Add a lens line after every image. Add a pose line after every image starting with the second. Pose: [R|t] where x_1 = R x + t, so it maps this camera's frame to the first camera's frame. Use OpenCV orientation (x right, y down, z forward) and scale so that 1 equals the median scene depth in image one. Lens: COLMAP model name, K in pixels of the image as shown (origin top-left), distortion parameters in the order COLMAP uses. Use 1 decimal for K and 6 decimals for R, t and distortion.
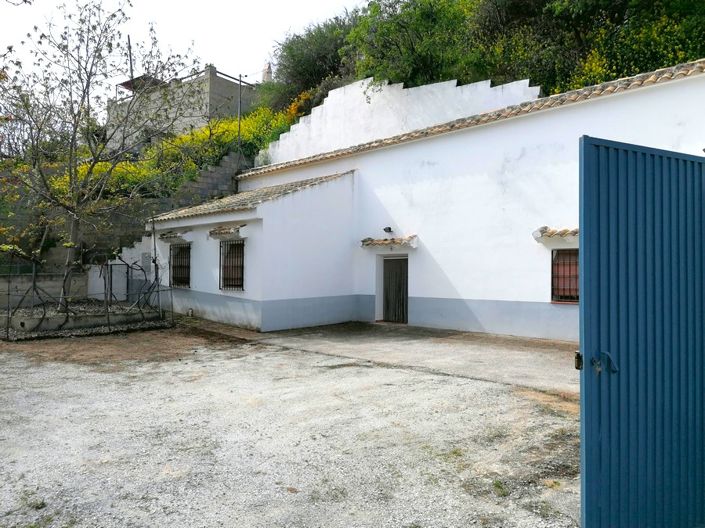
lens RADIAL K [[520.6, 0, 350.4], [0, 520.6, 264.7], [0, 0, 1]] dist [0.098800, -0.115843]
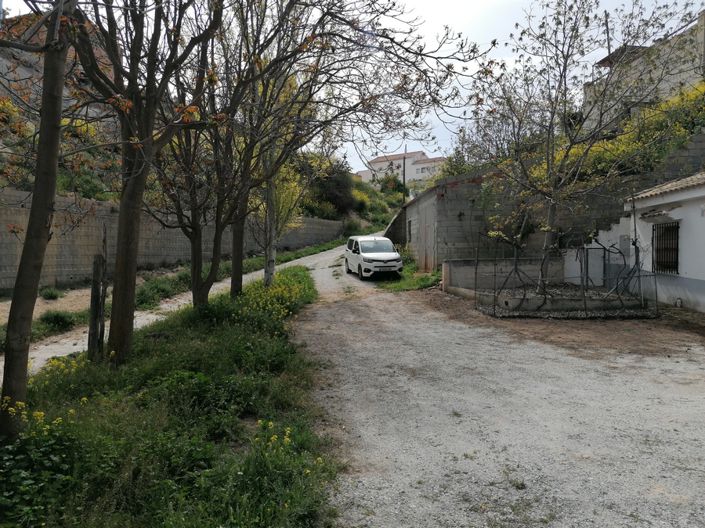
lens RADIAL K [[520.6, 0, 350.4], [0, 520.6, 264.7], [0, 0, 1]] dist [0.098800, -0.115843]
pose [[0.663538, 0.004305, -0.748131, -0.016657], [0.014797, 0.999712, 0.018876, 0.006160], [0.747997, -0.023596, 0.663283, 0.033827]]
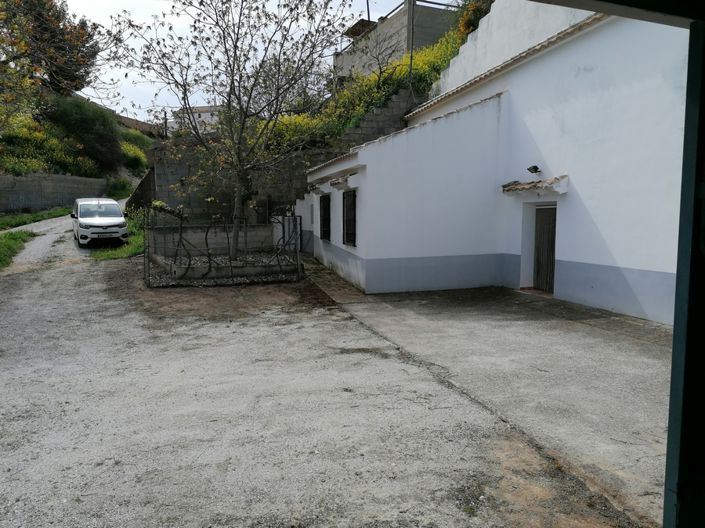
lens RADIAL K [[520.6, 0, 350.4], [0, 520.6, 264.7], [0, 0, 1]] dist [0.098800, -0.115843]
pose [[0.863090, 0.040861, -0.503395, 0.233220], [0.013691, 0.994463, 0.104194, -0.013103], [0.504865, -0.096821, 0.857751, 0.203020]]
